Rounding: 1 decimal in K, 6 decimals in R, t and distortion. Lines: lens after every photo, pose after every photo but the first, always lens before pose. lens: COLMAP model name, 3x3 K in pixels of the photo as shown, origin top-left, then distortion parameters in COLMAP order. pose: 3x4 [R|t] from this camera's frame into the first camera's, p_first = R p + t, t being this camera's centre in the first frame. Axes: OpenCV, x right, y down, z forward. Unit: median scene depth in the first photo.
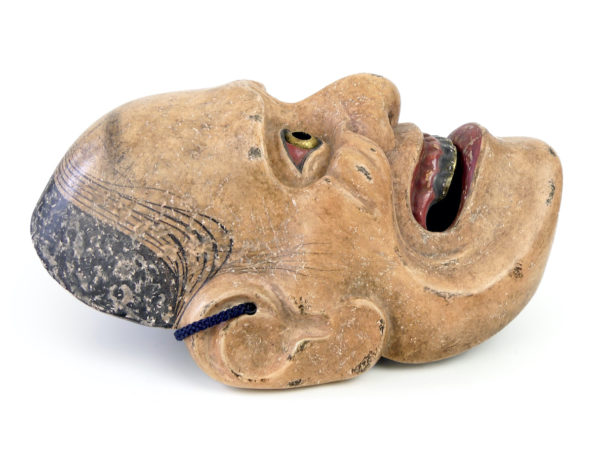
lens RADIAL K [[579.7, 0, 300.1], [0, 579.7, 224.6], [0, 0, 1]] dist [-0.018301, 0.000000]
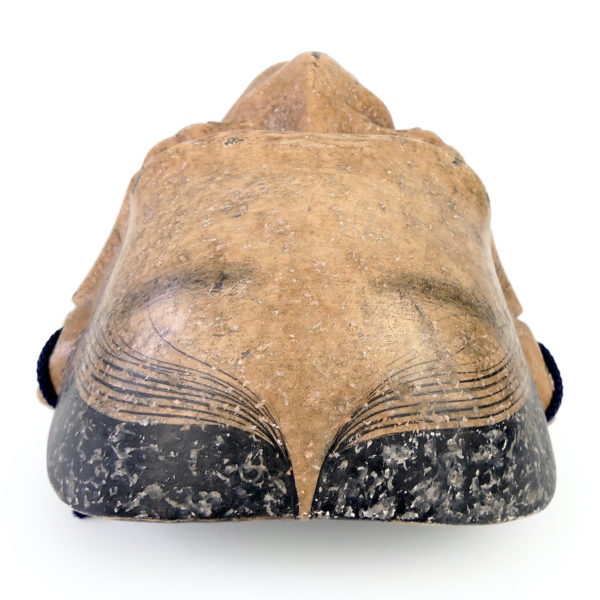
lens RADIAL K [[833.4, 0, 294.8], [0, 833.4, 270.0], [0, 0, 1]] dist [-0.043929, 0.000000]
pose [[0.018260, -0.549342, 0.835398, -1.012008], [0.282874, 0.804239, 0.522669, -0.661987], [-0.958983, 0.226769, 0.170080, 0.997733]]
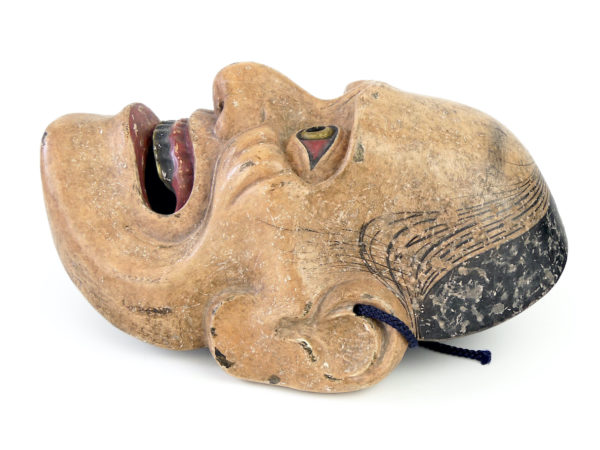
lens RADIAL K [[579.7, 0, 338.6], [0, 579.7, 245.3], [0, 0, 1]] dist [-0.018301, 0.000000]
pose [[-0.996159, -0.080799, -0.033743, -0.030677], [-0.083582, 0.762591, 0.641458, -0.733341], [-0.026097, 0.641815, -0.766415, 2.142396]]
